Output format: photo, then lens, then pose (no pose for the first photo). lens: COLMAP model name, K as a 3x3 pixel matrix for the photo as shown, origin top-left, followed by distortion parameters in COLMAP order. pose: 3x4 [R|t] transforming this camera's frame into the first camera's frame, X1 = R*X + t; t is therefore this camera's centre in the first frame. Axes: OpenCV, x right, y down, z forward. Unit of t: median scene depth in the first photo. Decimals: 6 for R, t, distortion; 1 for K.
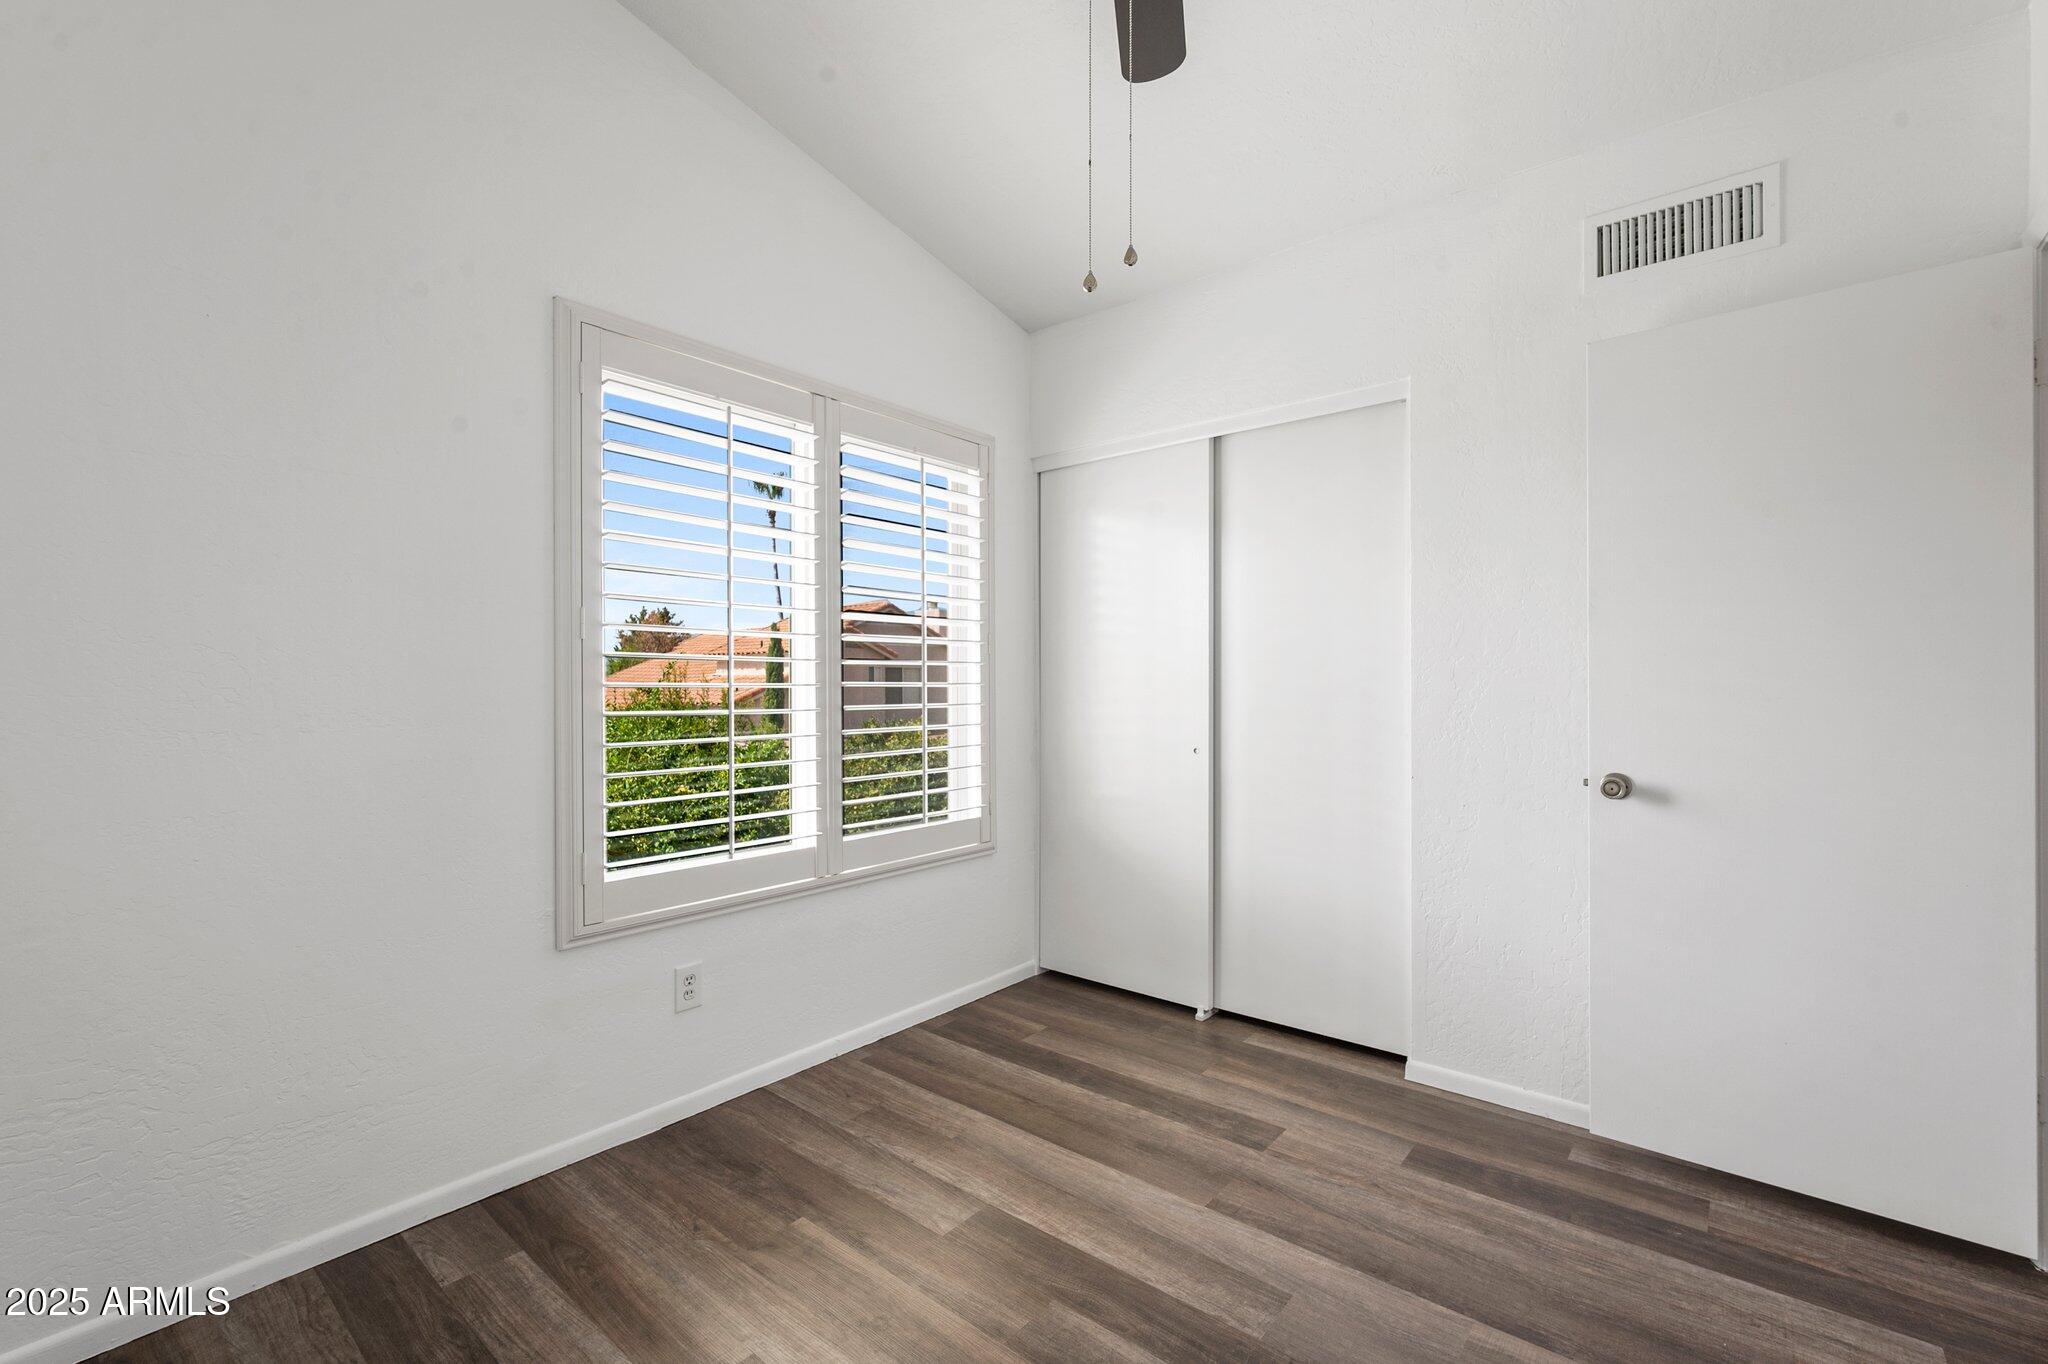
lens RADIAL K [[879.9, 0, 1027.4], [0, 879.9, 684.0], [0, 0, 1]] dist [-0.001730, -0.001015]
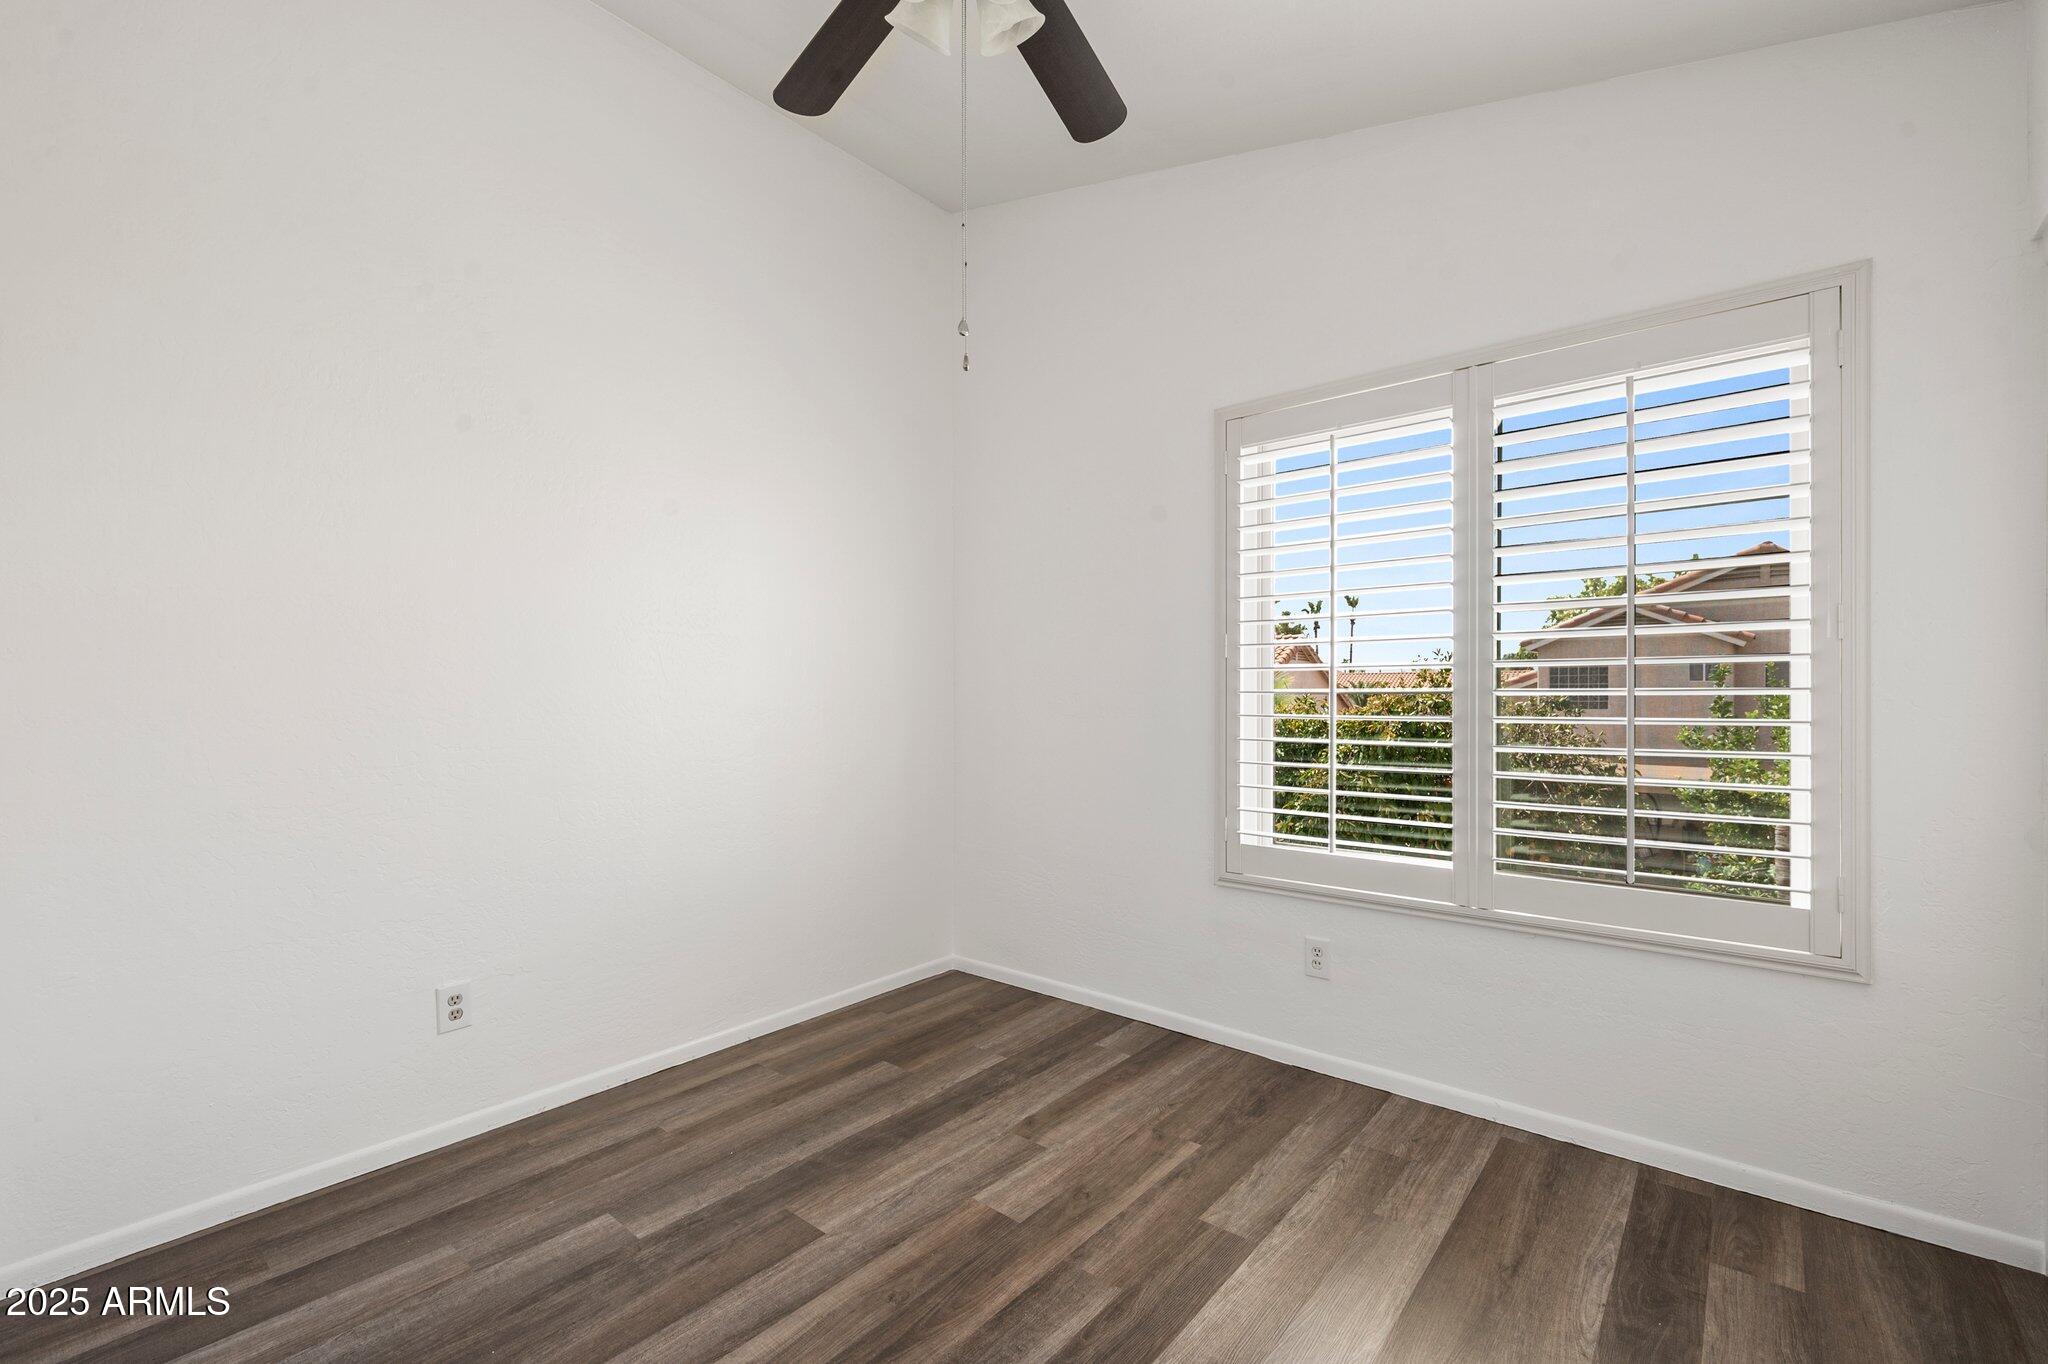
lens RADIAL K [[879.9, 0, 1028.3], [0, 879.9, 695.4], [0, 0, 1]] dist [-0.001730, -0.001015]
pose [[-0.004582, 0.010304, -0.999936, 0.731696], [0.004525, 0.999937, 0.010283, -0.007535], [0.999979, -0.004477, -0.004628, 0.619684]]
